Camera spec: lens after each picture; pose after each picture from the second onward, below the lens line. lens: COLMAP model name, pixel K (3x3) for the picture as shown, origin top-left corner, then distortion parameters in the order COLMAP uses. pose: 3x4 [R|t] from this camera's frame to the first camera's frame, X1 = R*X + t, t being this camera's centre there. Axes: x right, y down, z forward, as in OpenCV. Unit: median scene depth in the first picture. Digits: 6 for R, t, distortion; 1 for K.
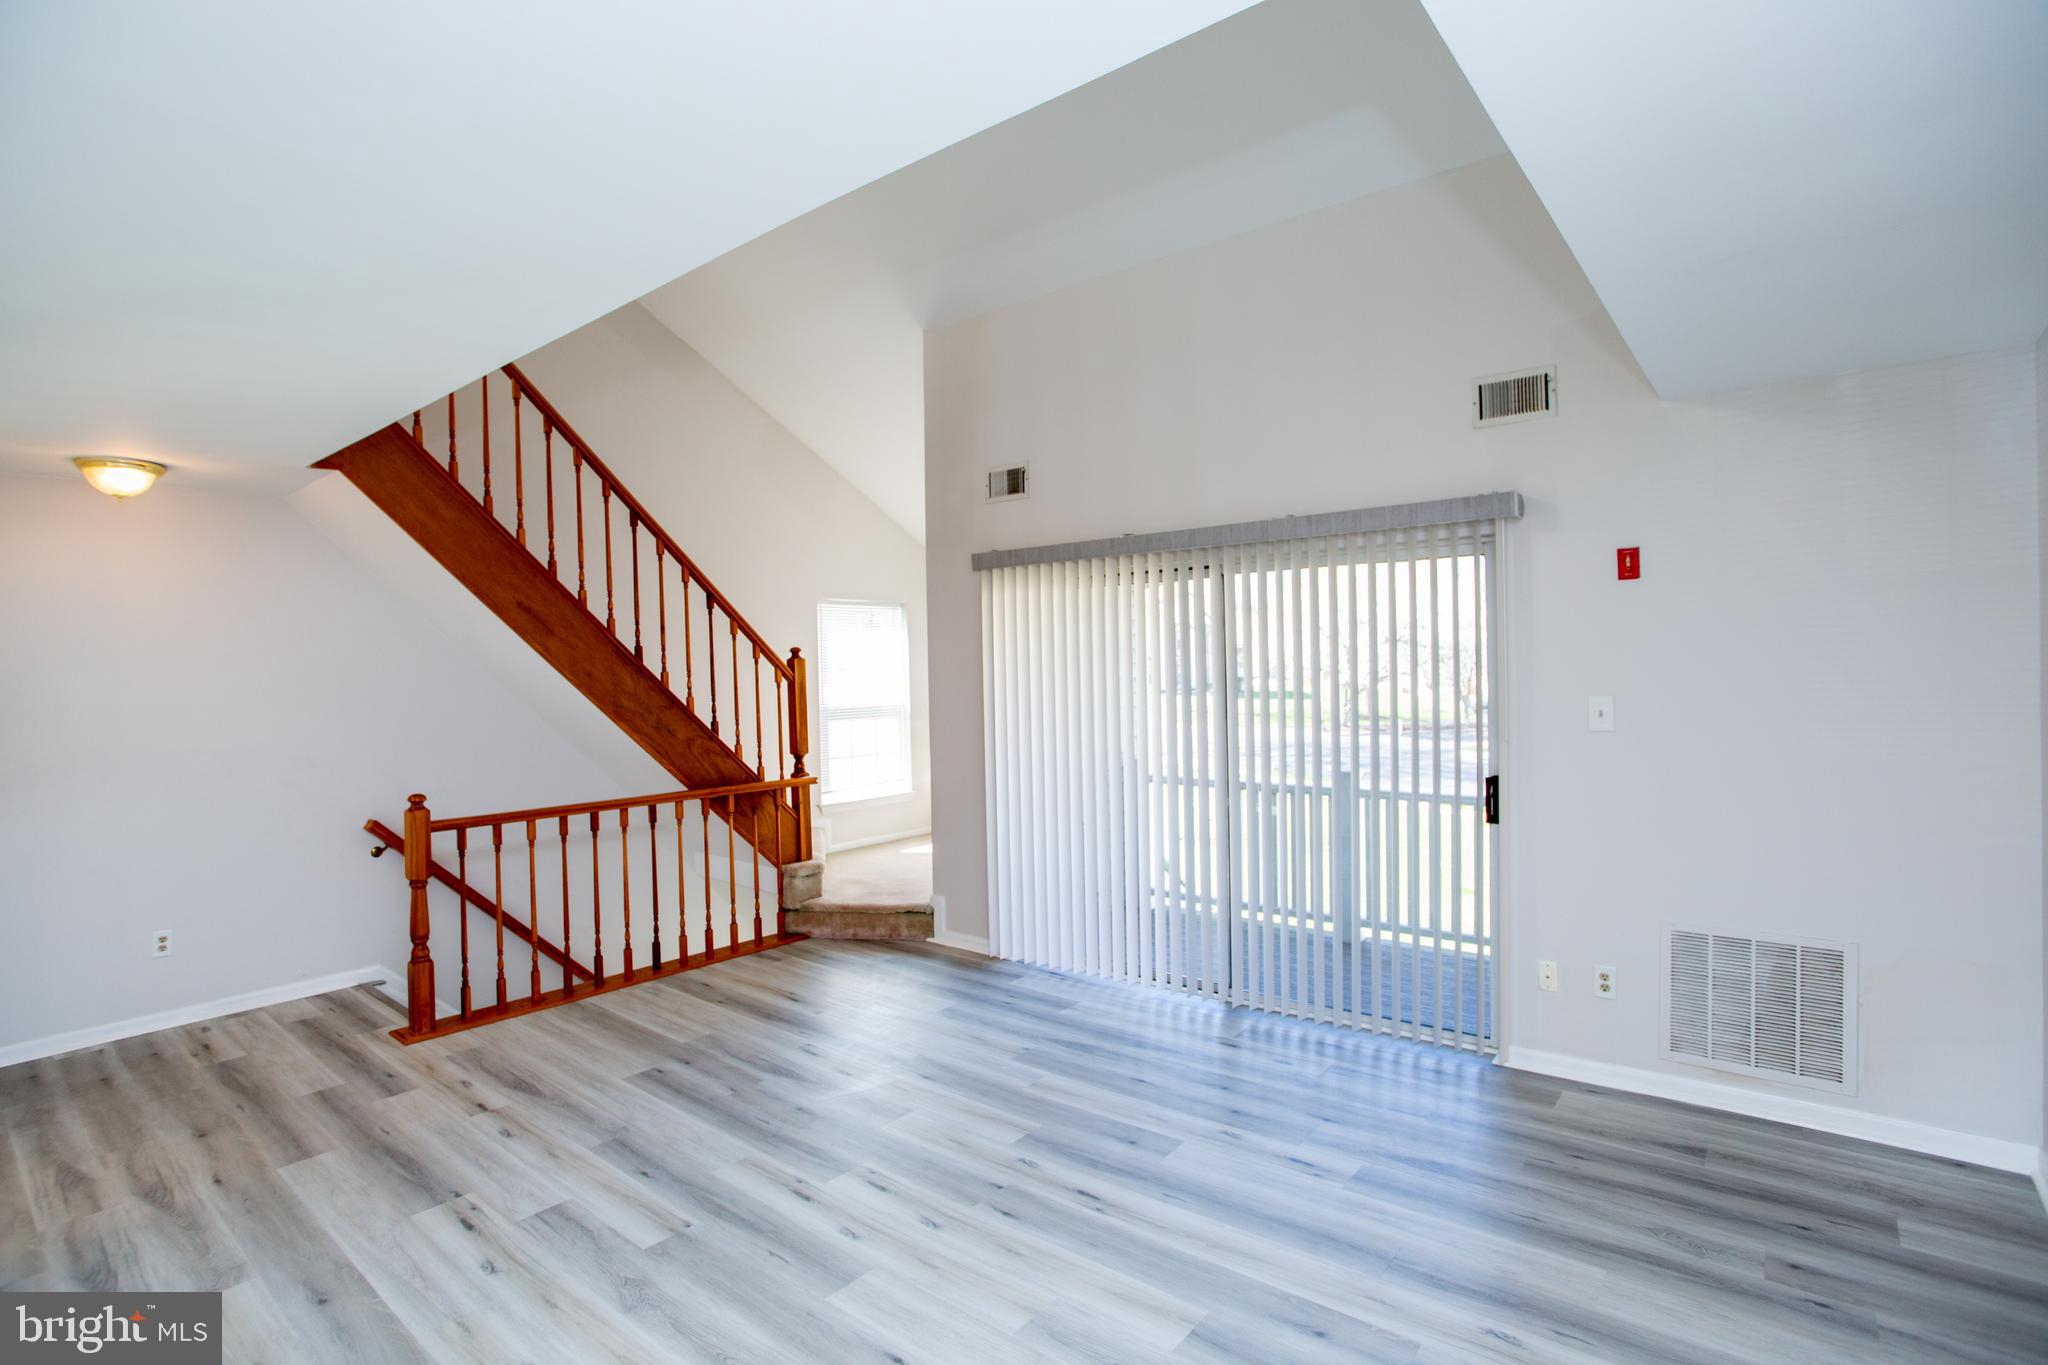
lens RADIAL K [[1047.4, 0, 1024.0], [0, 1047.4, 682.5], [0, 0, 1]] dist [-0.000538, -0.000015]
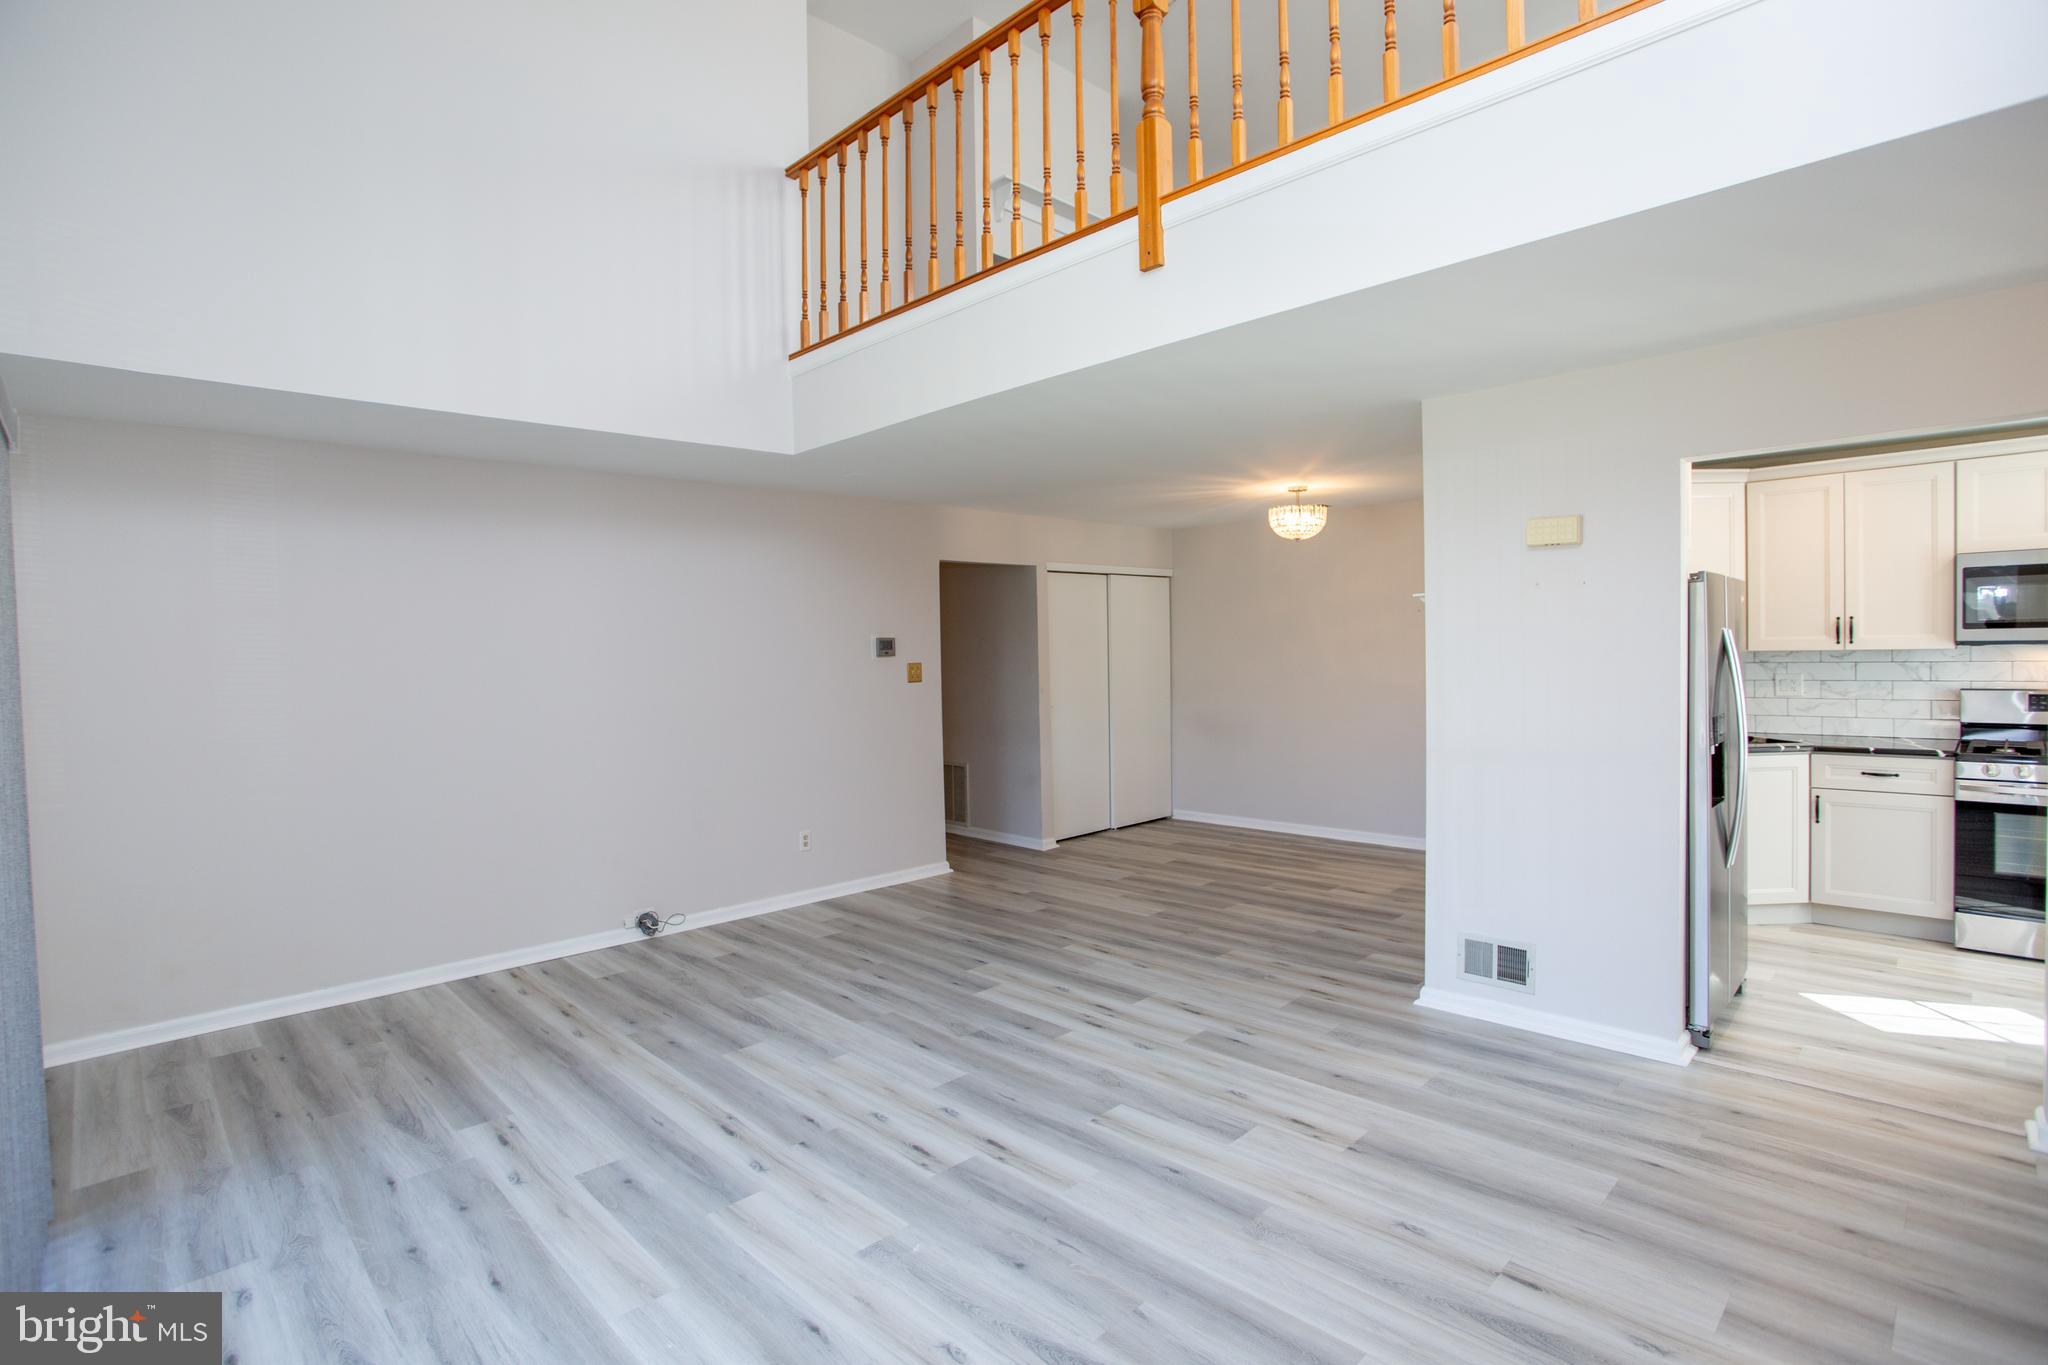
lens RADIAL K [[1001.3, 0, 1024.0], [0, 1001.3, 682.5], [0, 0, 1]] dist [-0.000266, 0.000019]
pose [[-0.993884, 0.048611, 0.099157, -0.361904], [0.053790, 0.997288, 0.050238, 0.000640], [-0.096446, 0.055264, -0.993803, 1.962748]]
